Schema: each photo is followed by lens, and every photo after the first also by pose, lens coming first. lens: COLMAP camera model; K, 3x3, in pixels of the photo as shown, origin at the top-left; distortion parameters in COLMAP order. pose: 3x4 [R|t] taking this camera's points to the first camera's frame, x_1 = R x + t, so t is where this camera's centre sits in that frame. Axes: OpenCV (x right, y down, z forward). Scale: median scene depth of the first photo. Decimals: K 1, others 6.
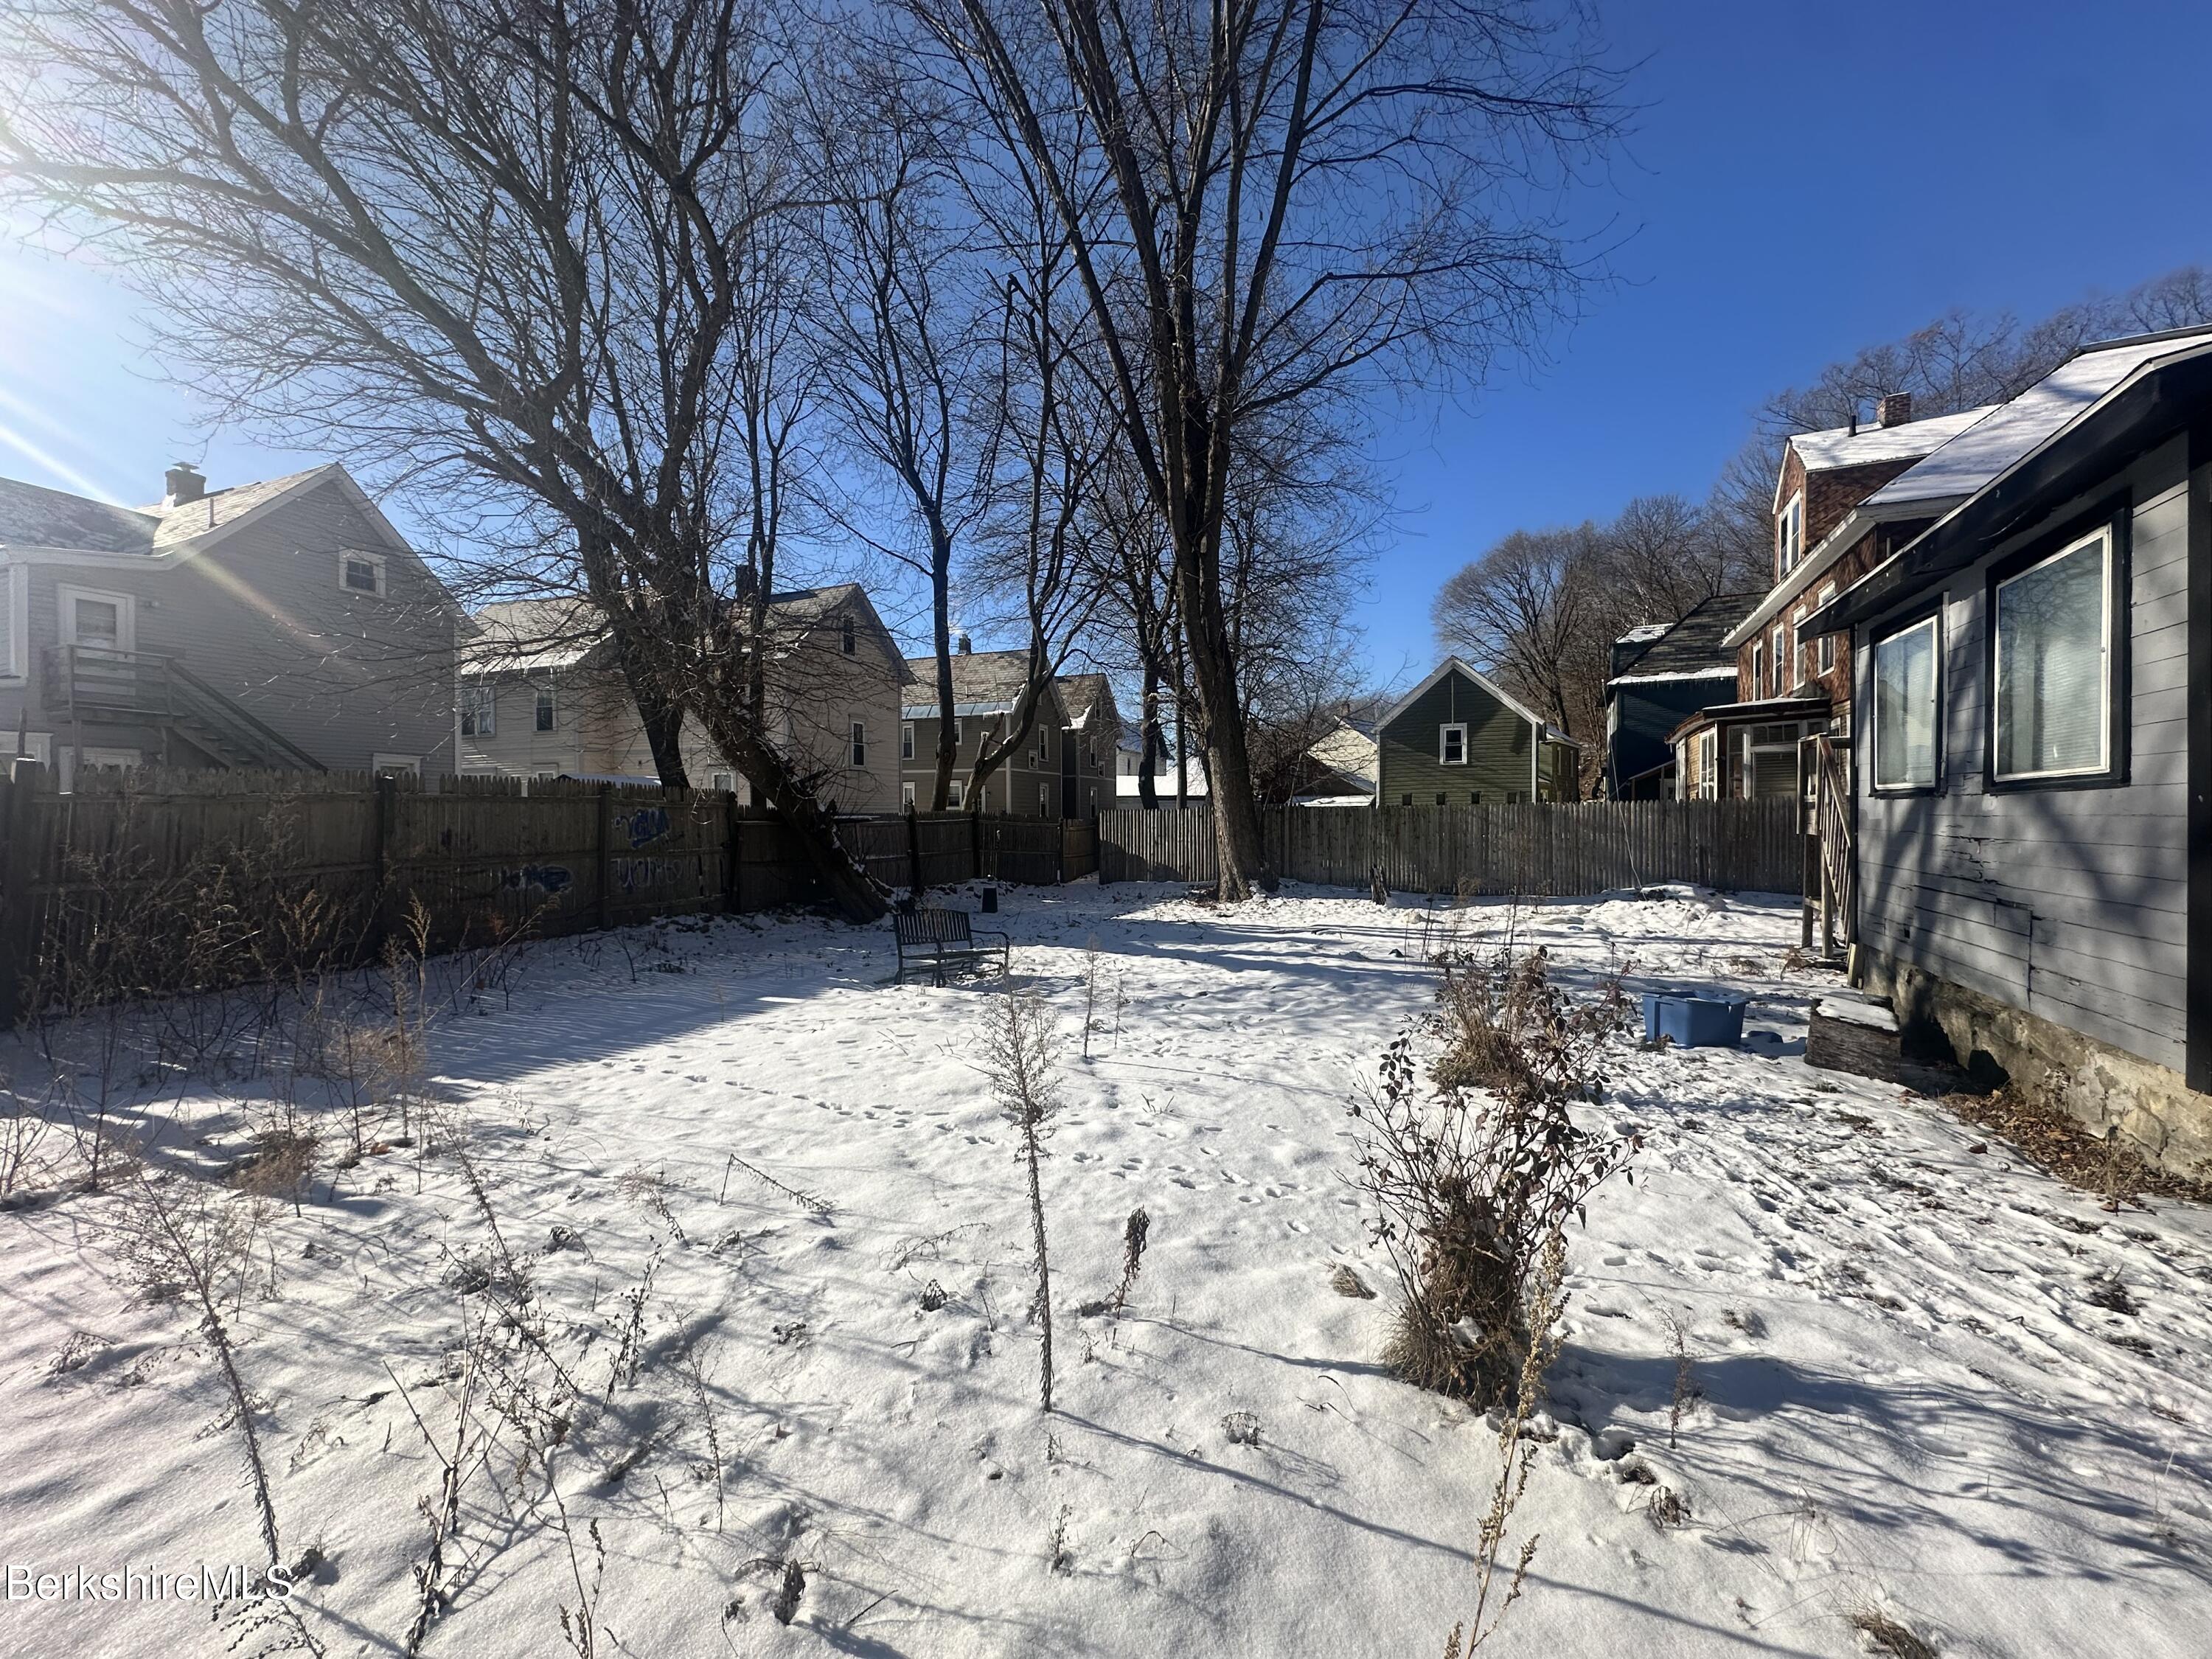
lens RADIAL K [[886.7, 0, 1105.9], [0, 886.7, 829.0], [0, 0, 1]] dist [0.001614, 0.000346]
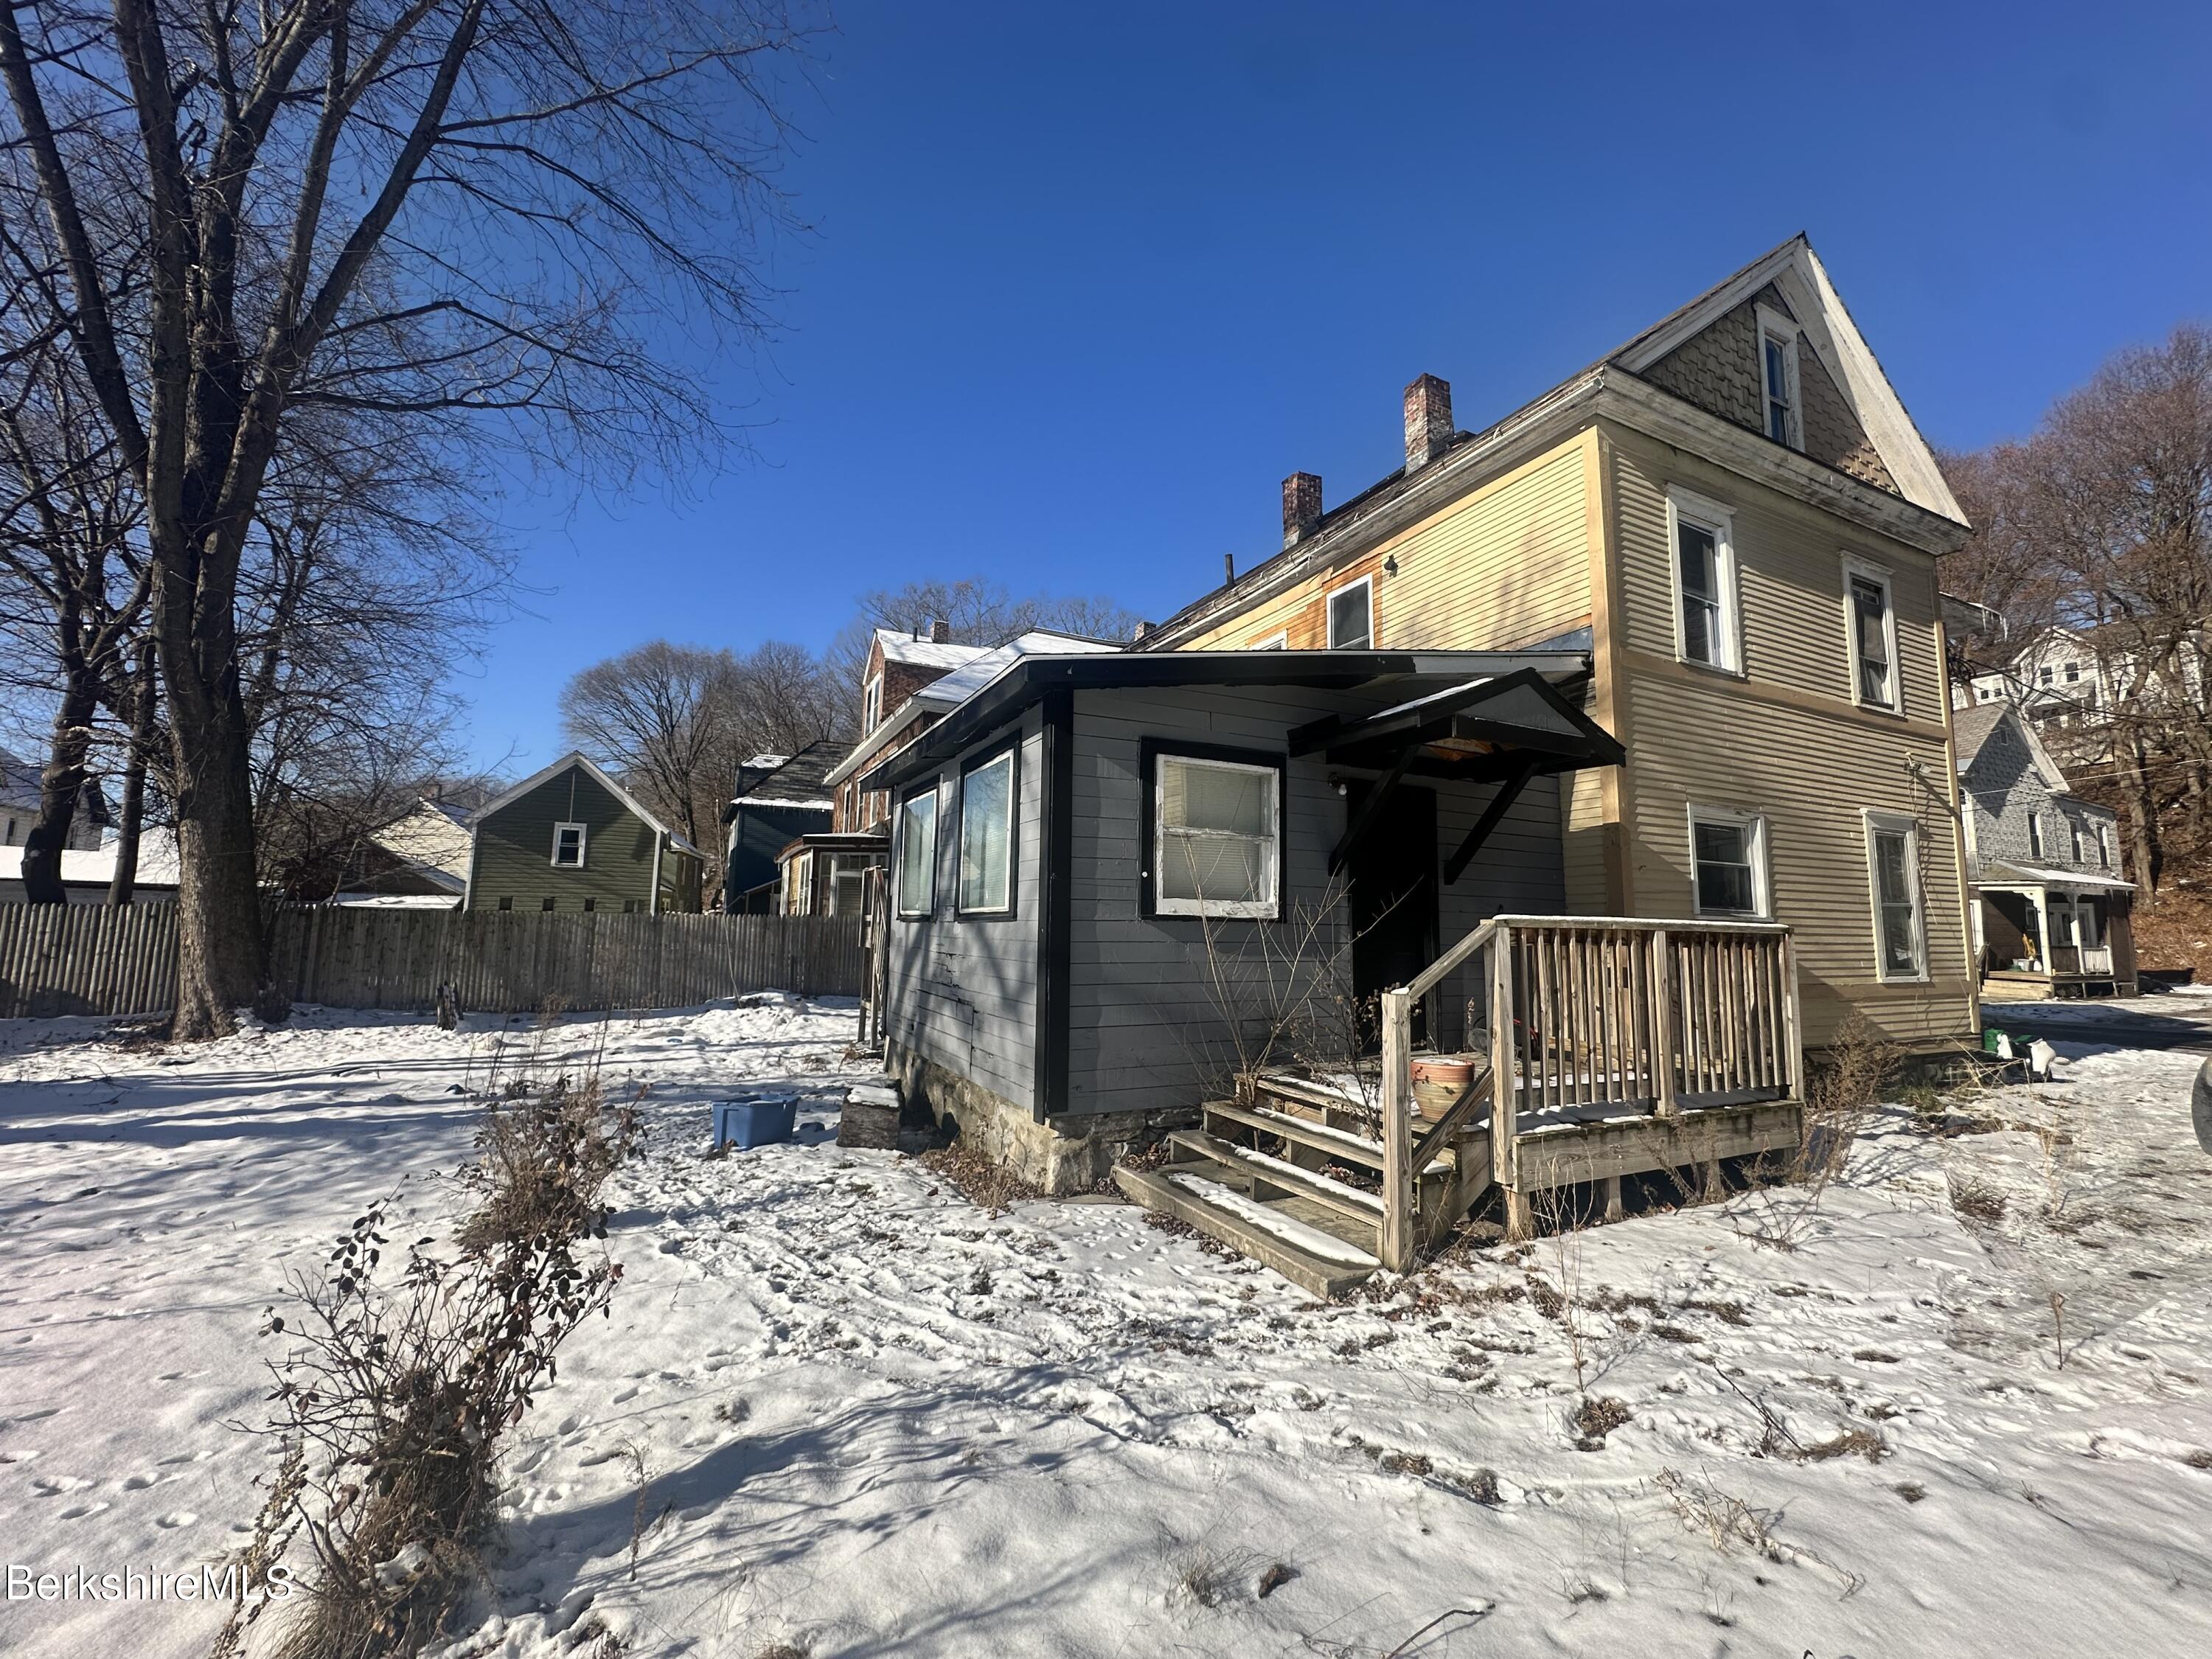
lens RADIAL K [[886.7, 0, 1111.8], [0, 886.7, 826.4], [0, 0, 1]] dist [0.001614, 0.000346]
pose [[0.606687, 0.108630, 0.787484, 0.019802], [-0.010642, 0.991640, -0.128594, -0.007339], [-0.794870, 0.069636, 0.602771, -0.025213]]
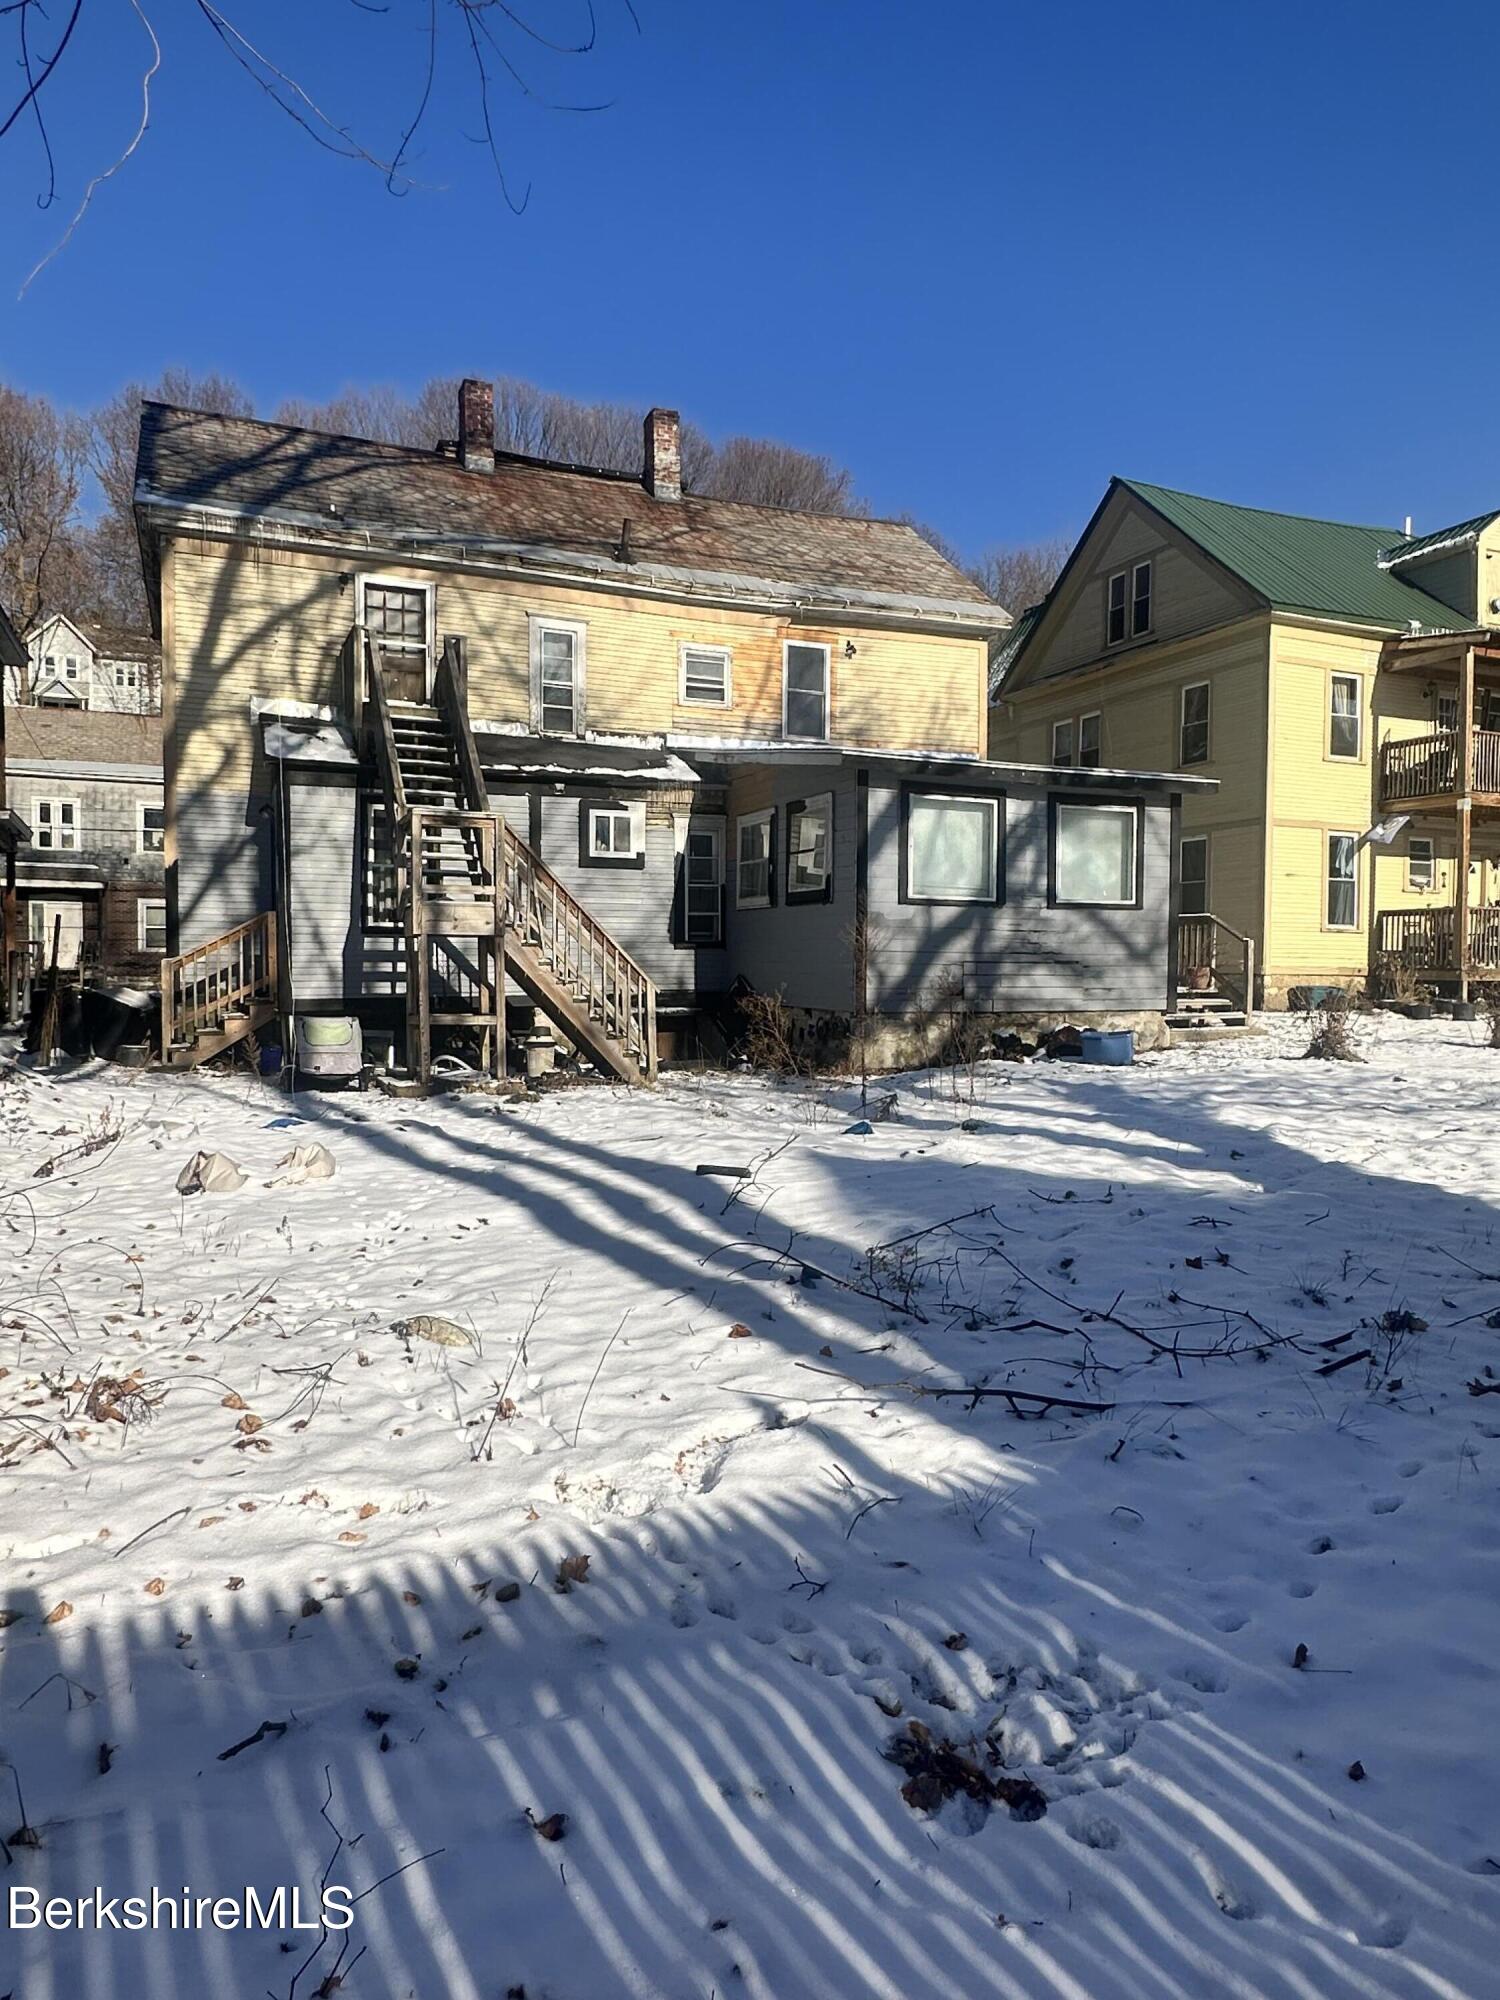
lens RADIAL K [[1260.1, 0, 746.0], [0, 1260.1, 1000.7], [0, 0, 1]] dist [-0.003961, 0.000372]
pose [[-0.764727, -0.016899, 0.644133, -0.180791], [0.010254, 0.999210, 0.038388, 0.032164], [-0.644273, 0.035961, -0.763950, 2.235417]]
